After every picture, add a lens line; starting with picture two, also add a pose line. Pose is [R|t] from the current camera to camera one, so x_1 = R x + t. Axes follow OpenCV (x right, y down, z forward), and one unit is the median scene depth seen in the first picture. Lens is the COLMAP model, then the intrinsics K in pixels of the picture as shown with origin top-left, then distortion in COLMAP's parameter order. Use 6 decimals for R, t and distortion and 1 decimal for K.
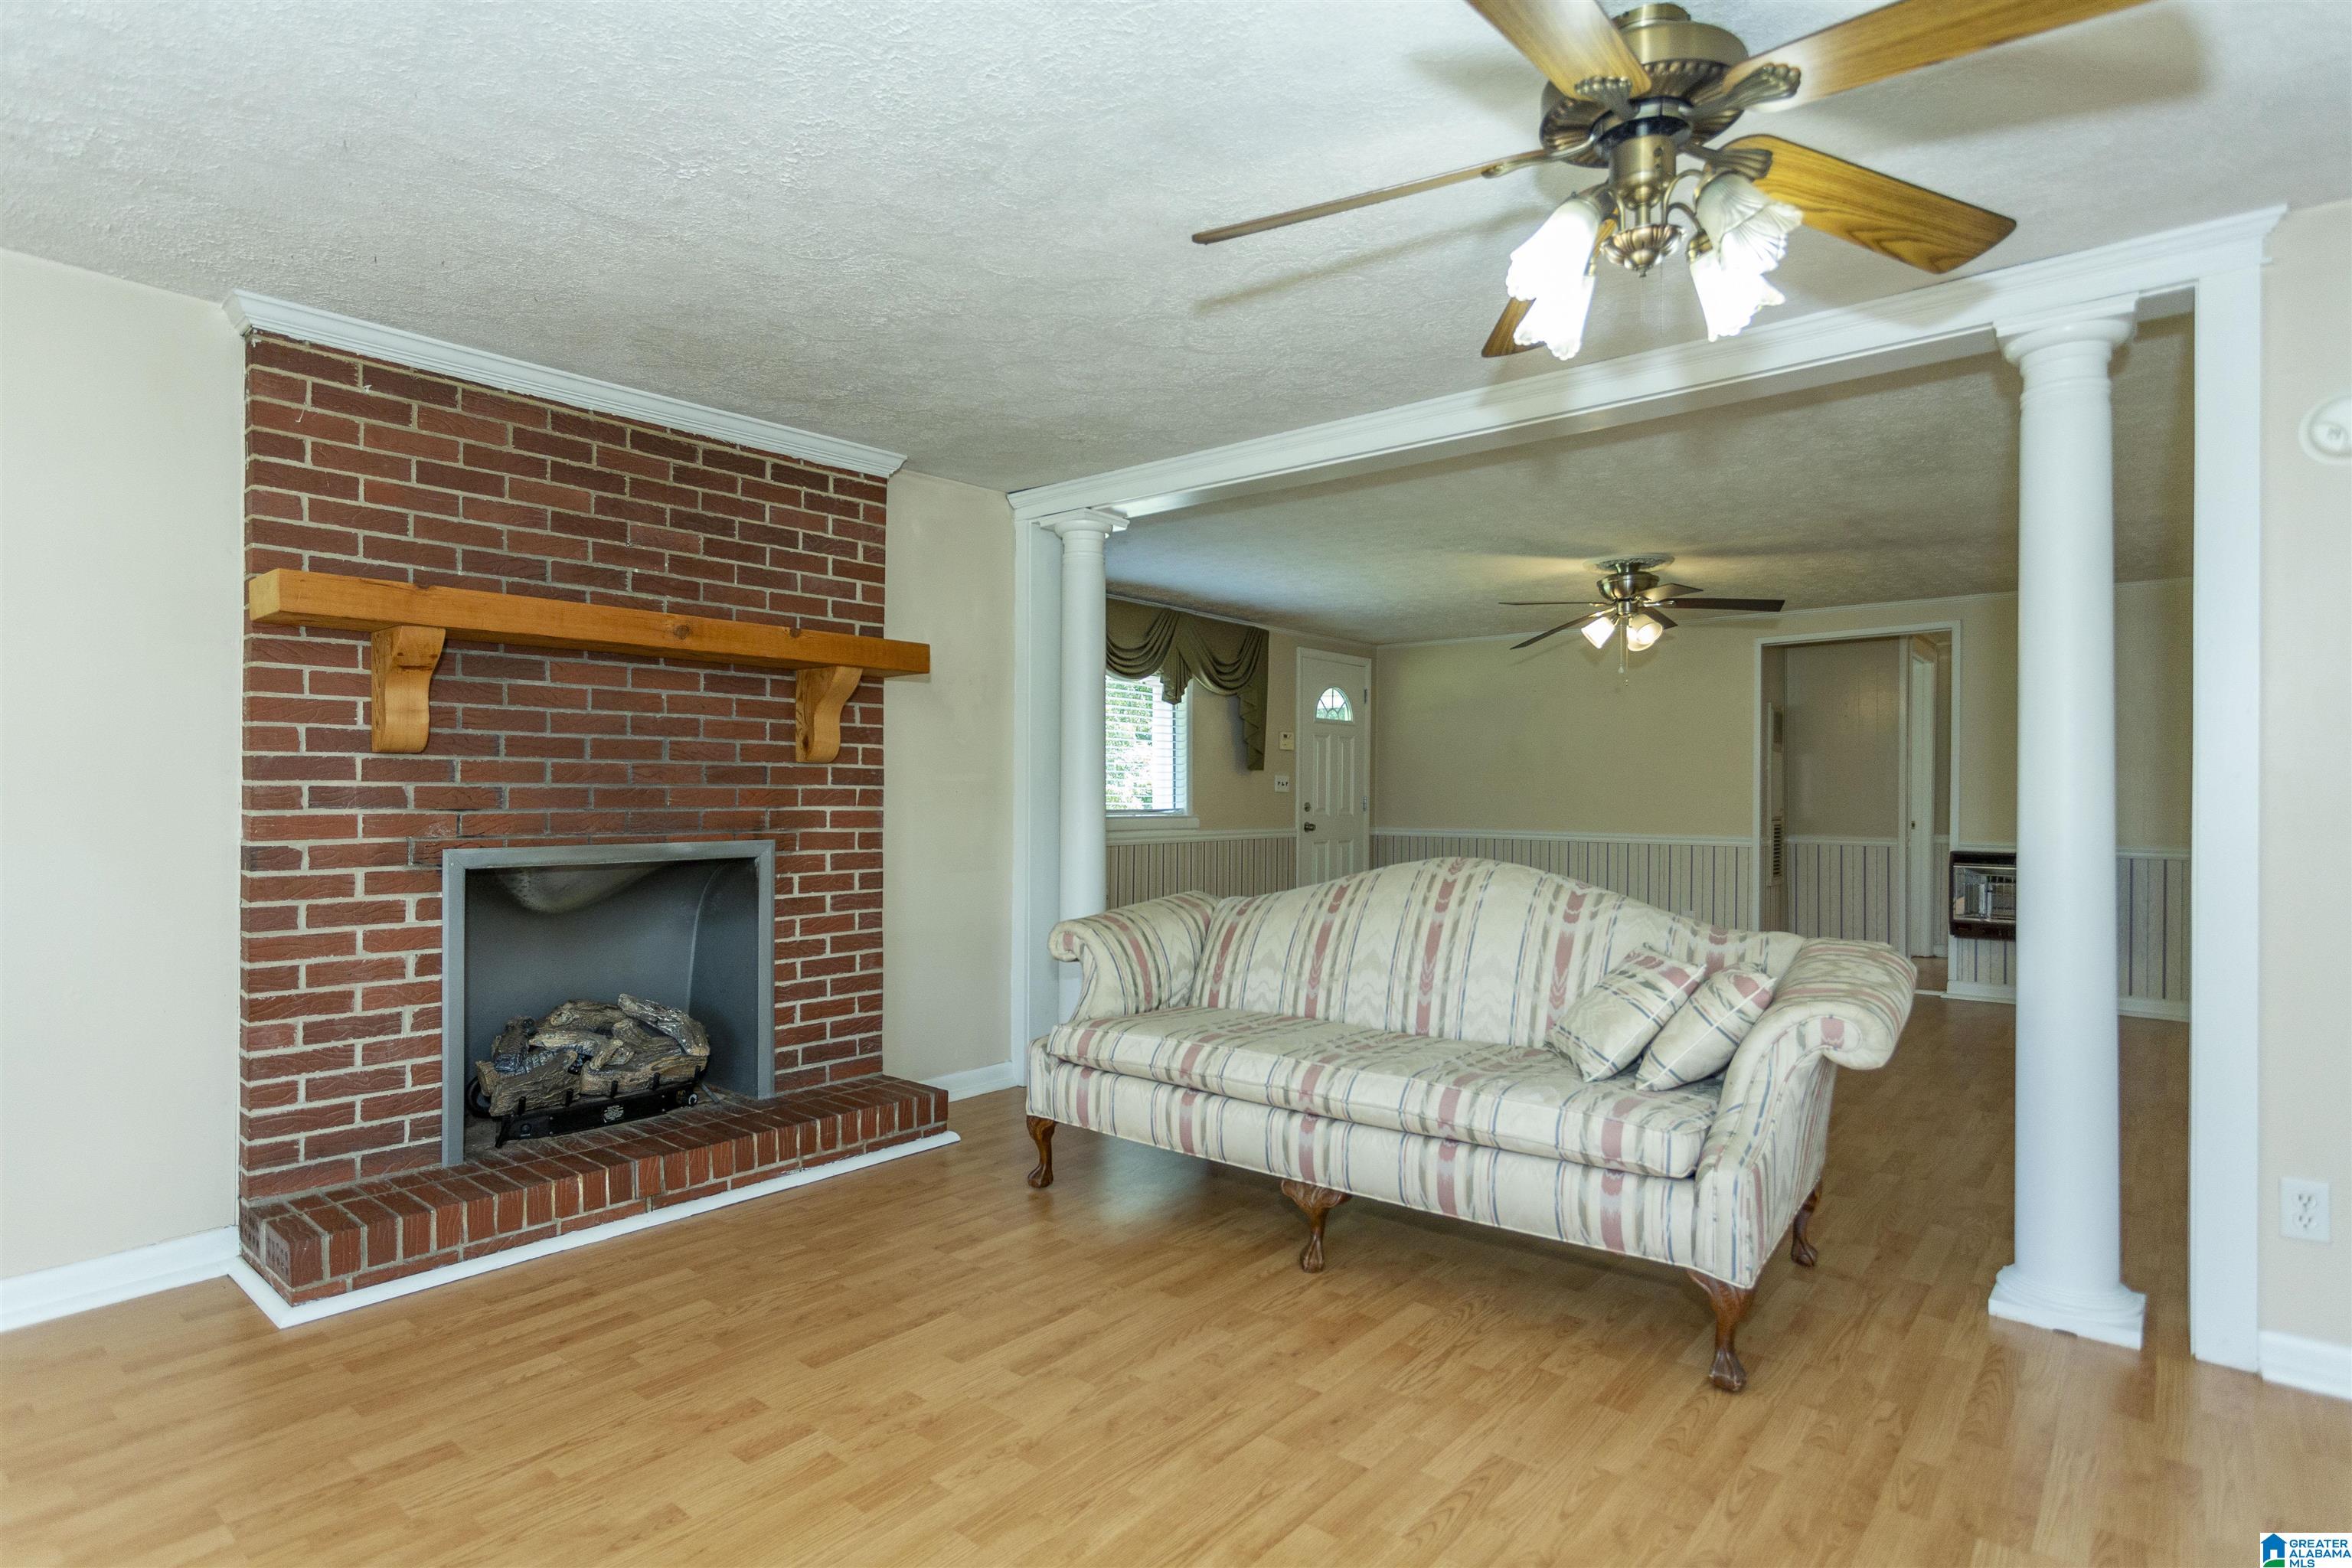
lens RADIAL K [[1203.8, 0, 1168.3], [0, 1203.8, 794.3], [0, 0, 1]] dist [0.000493, 0.001012]
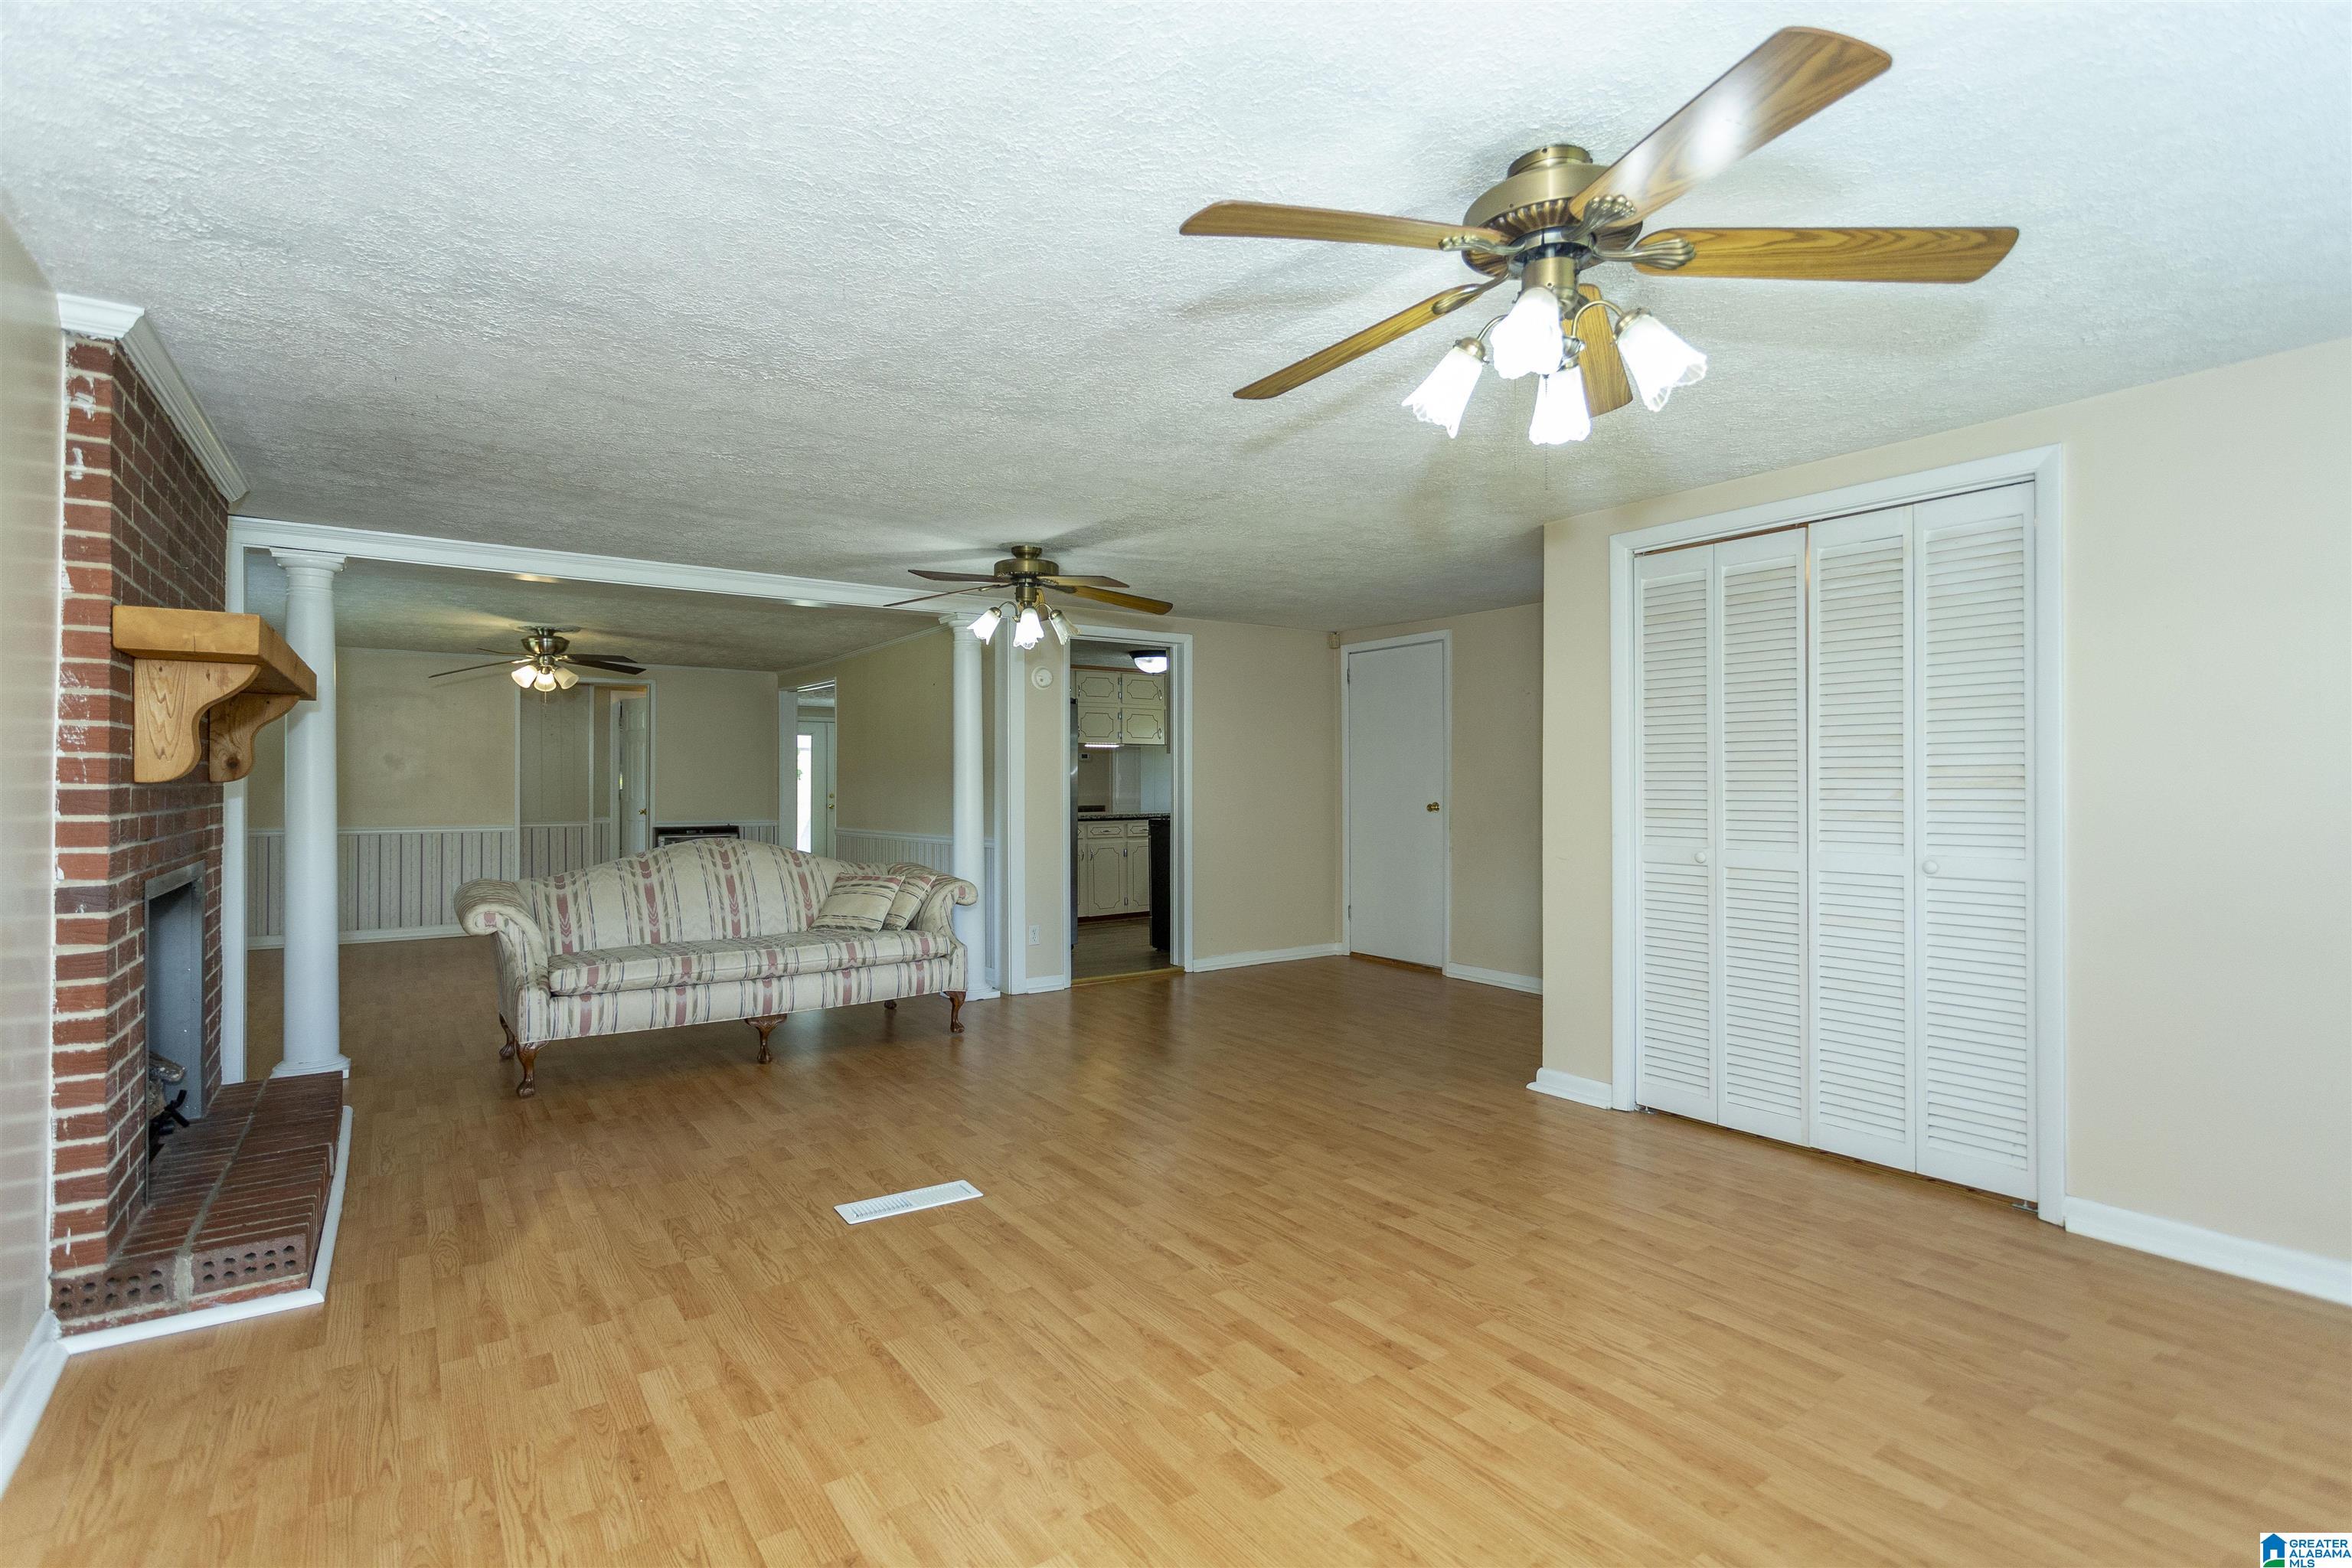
lens RADIAL K [[1110.1, 0, 1168.3], [0, 1110.1, 770.6], [0, 0, 1]] dist [0.002773, -0.000181]
pose [[0.252399, 0.006072, 0.967604, -1.220895], [-0.000815, 0.999981, -0.006063, -0.037132], [-0.967623, 0.000742, 0.252399, -0.021578]]
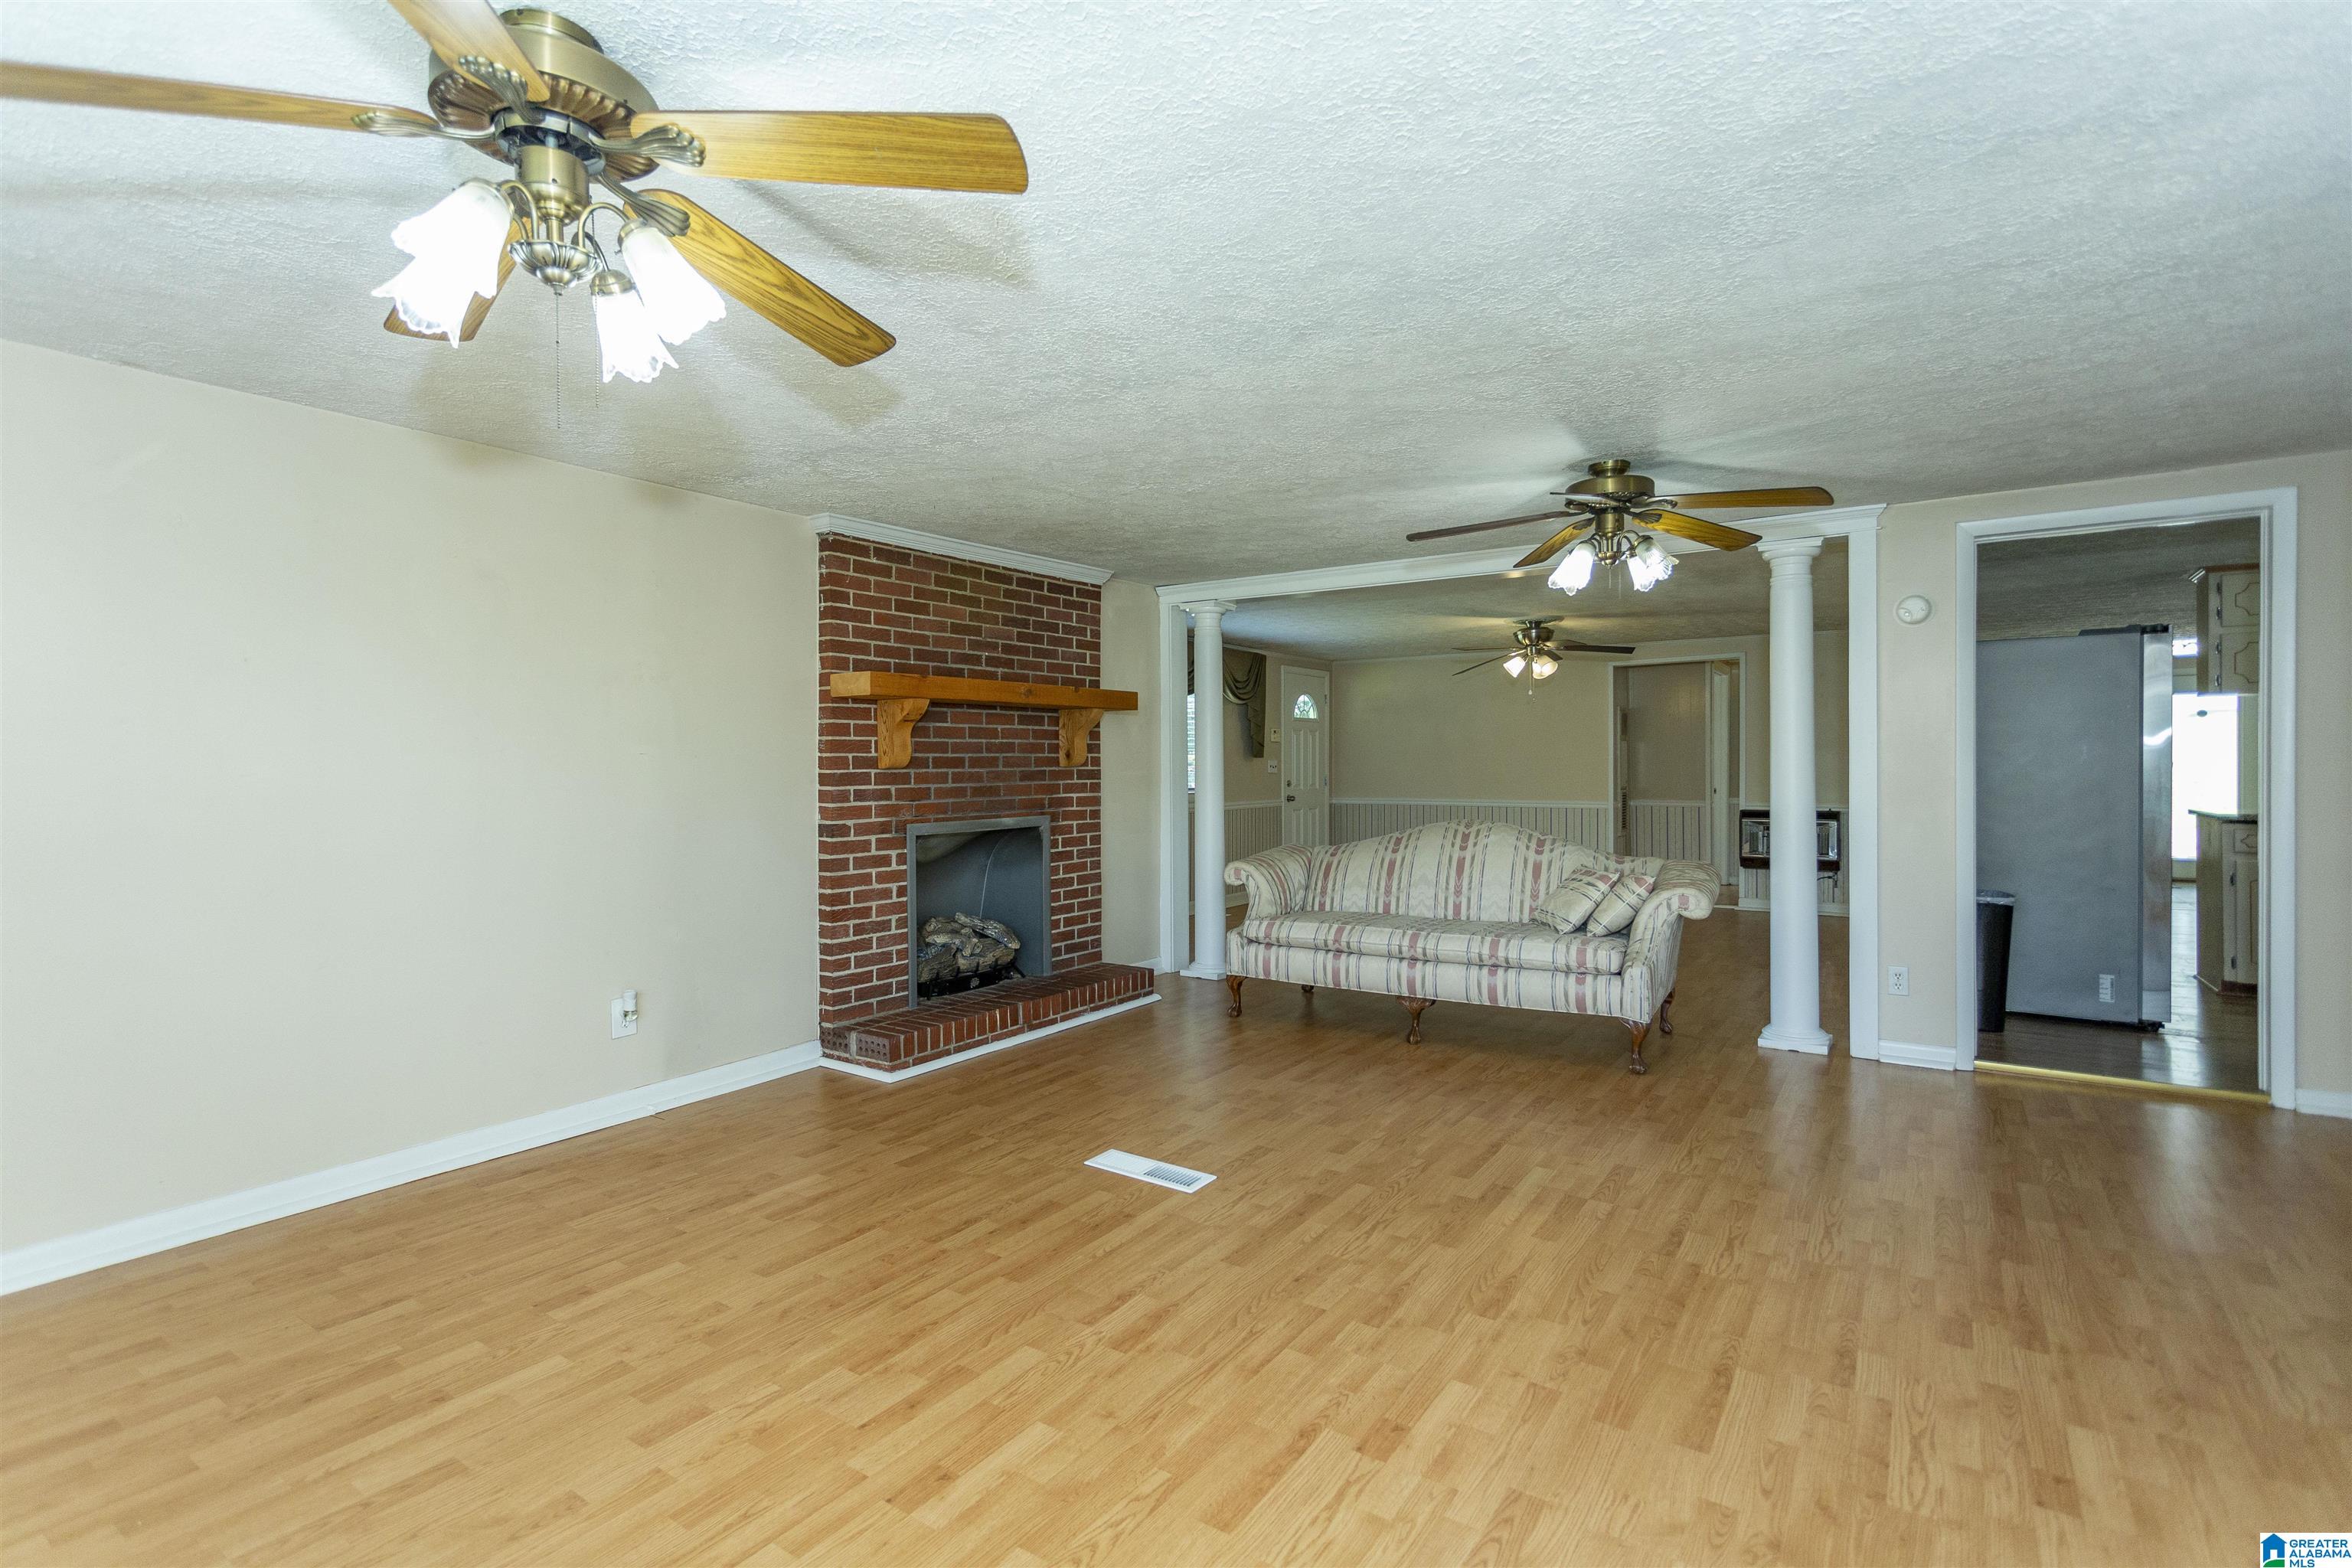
lens RADIAL K [[1110.1, 0, 1168.3], [0, 1110.1, 770.6], [0, 0, 1]] dist [0.002773, -0.000181]
pose [[0.995001, -0.011464, 0.099210, -0.375217], [0.010879, 0.999920, 0.006434, -0.035313], [-0.099276, -0.005322, 0.995046, -0.587880]]
